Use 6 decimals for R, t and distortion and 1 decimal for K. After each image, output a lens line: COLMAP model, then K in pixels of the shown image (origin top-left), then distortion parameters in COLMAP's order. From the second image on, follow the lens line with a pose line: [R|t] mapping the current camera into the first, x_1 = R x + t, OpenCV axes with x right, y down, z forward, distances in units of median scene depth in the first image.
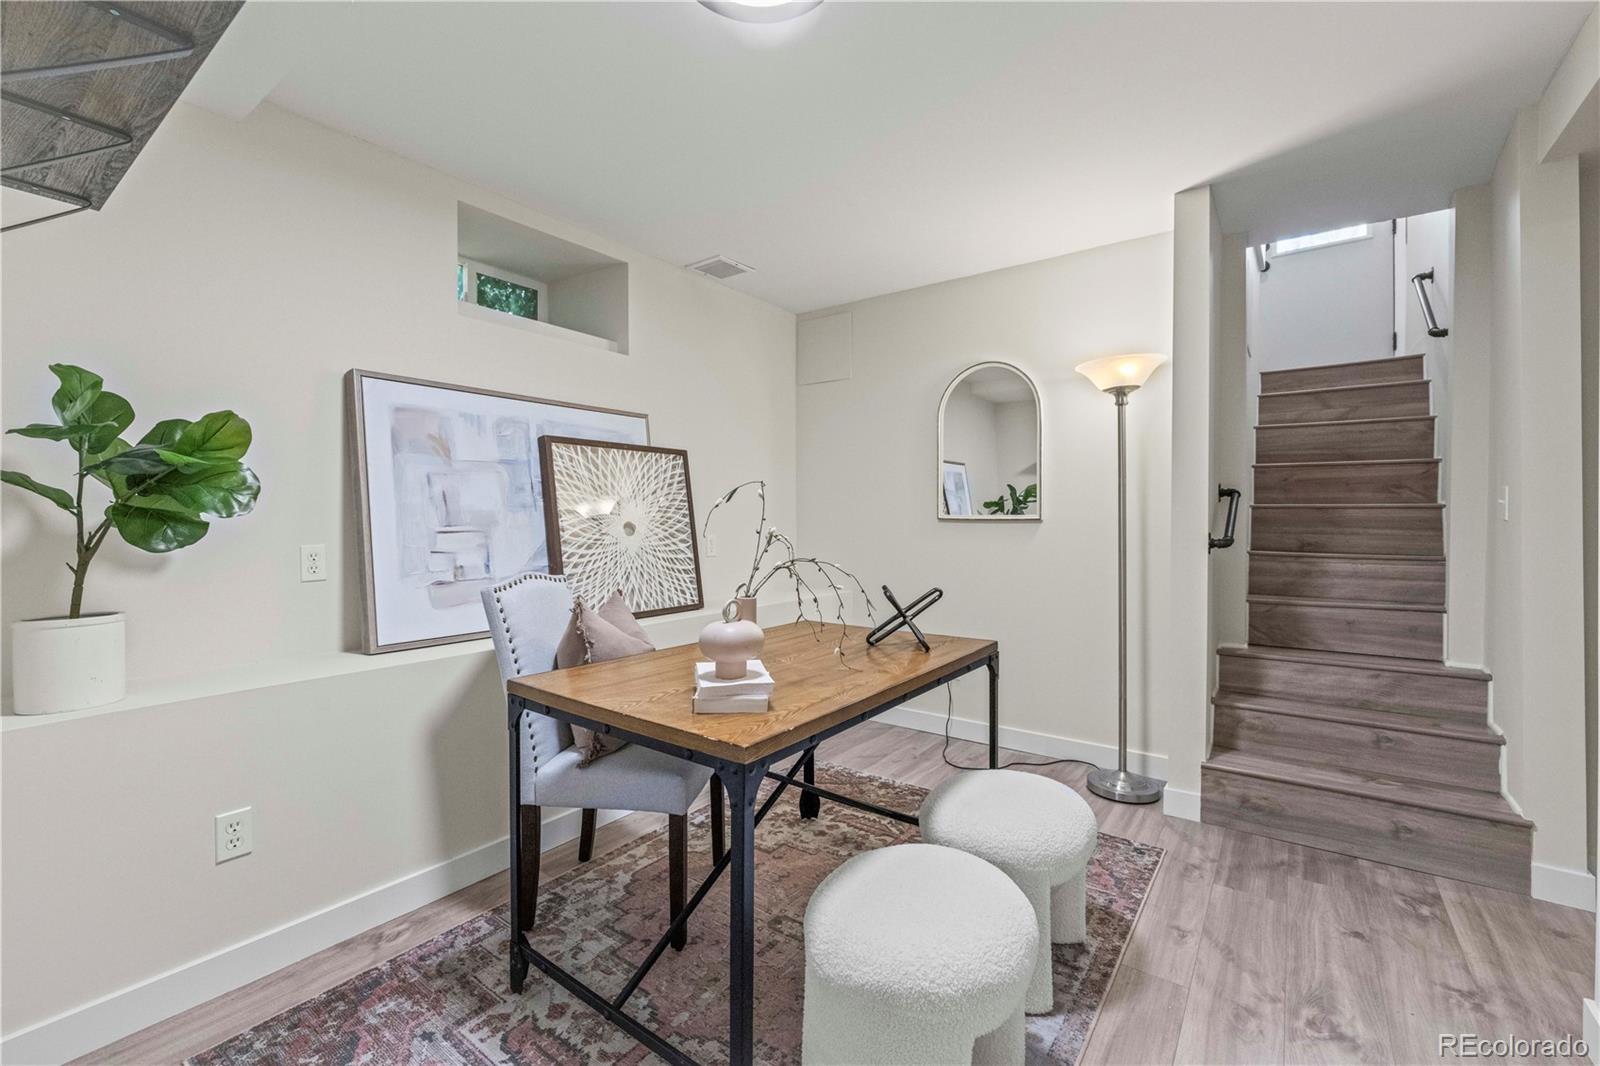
lens RADIAL K [[682.3, 0, 801.0], [0, 682.3, 528.2], [0, 0, 1]] dist [-0.000246, 0.000314]
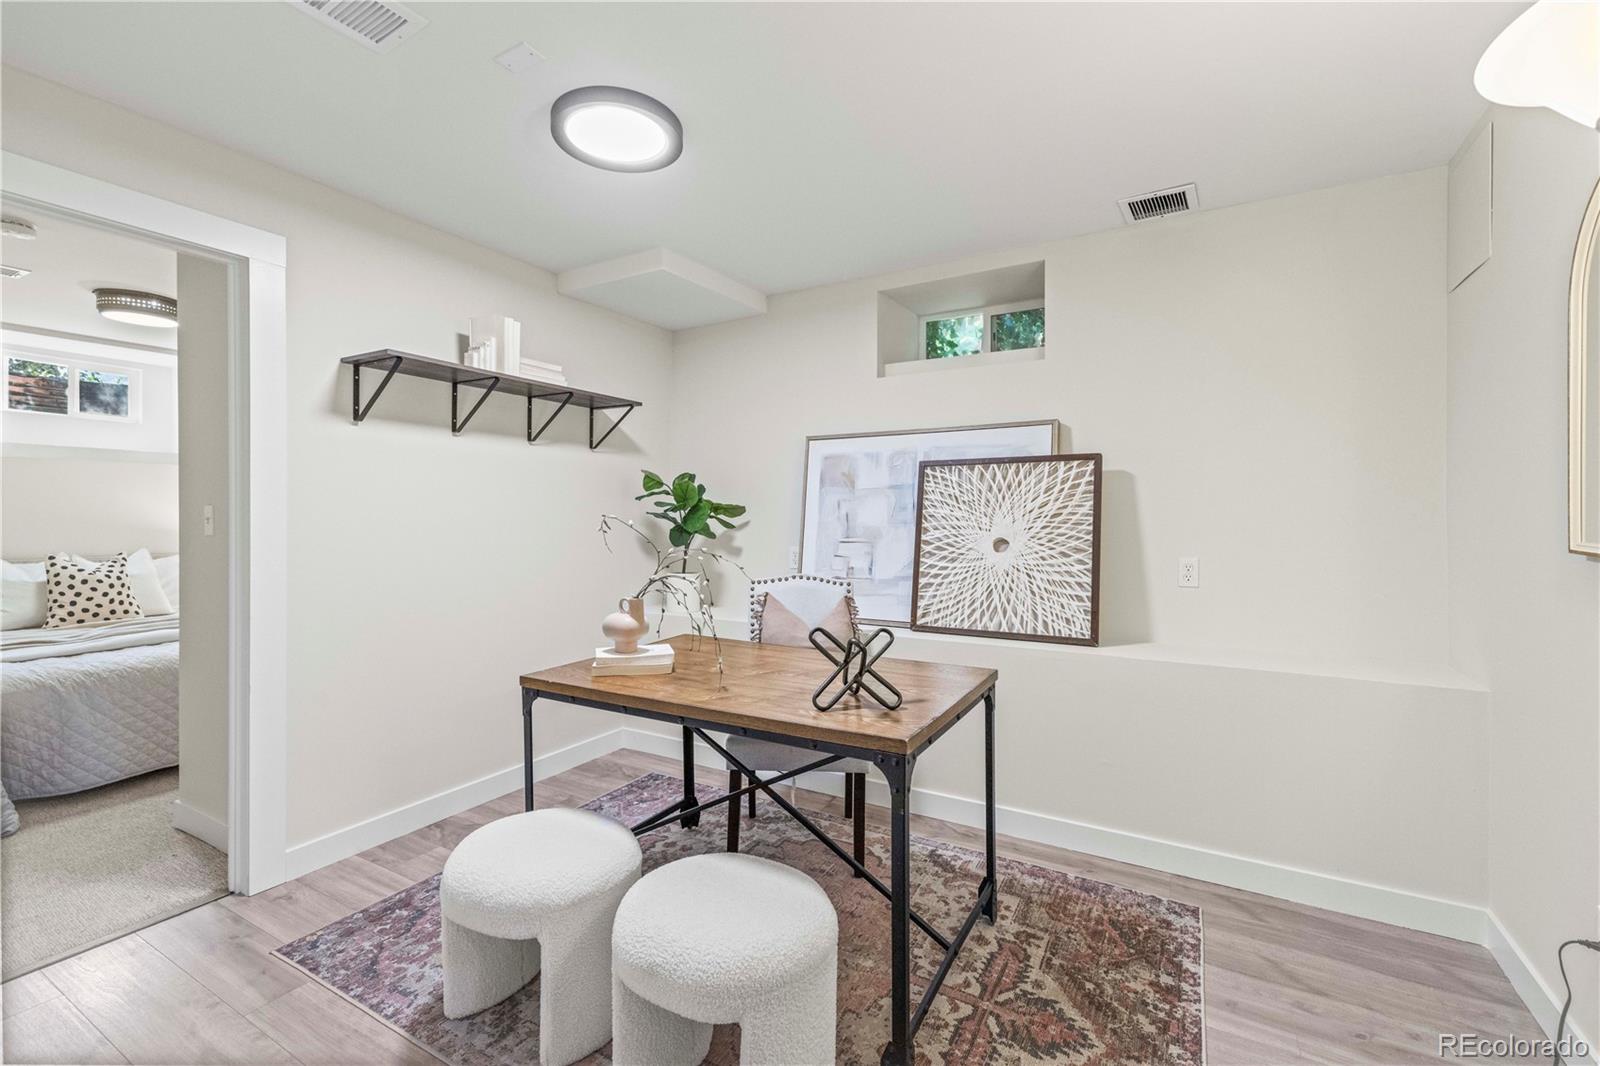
lens RADIAL K [[682.3, 0, 806.9], [0, 682.3, 526.4], [0, 0, 1]] dist [-0.000246, 0.000314]
pose [[0.109549, 0.015228, -0.993865, 0.710484], [-0.012813, 0.999821, 0.013907, -0.037041], [0.993899, 0.011211, 0.109724, 0.641855]]
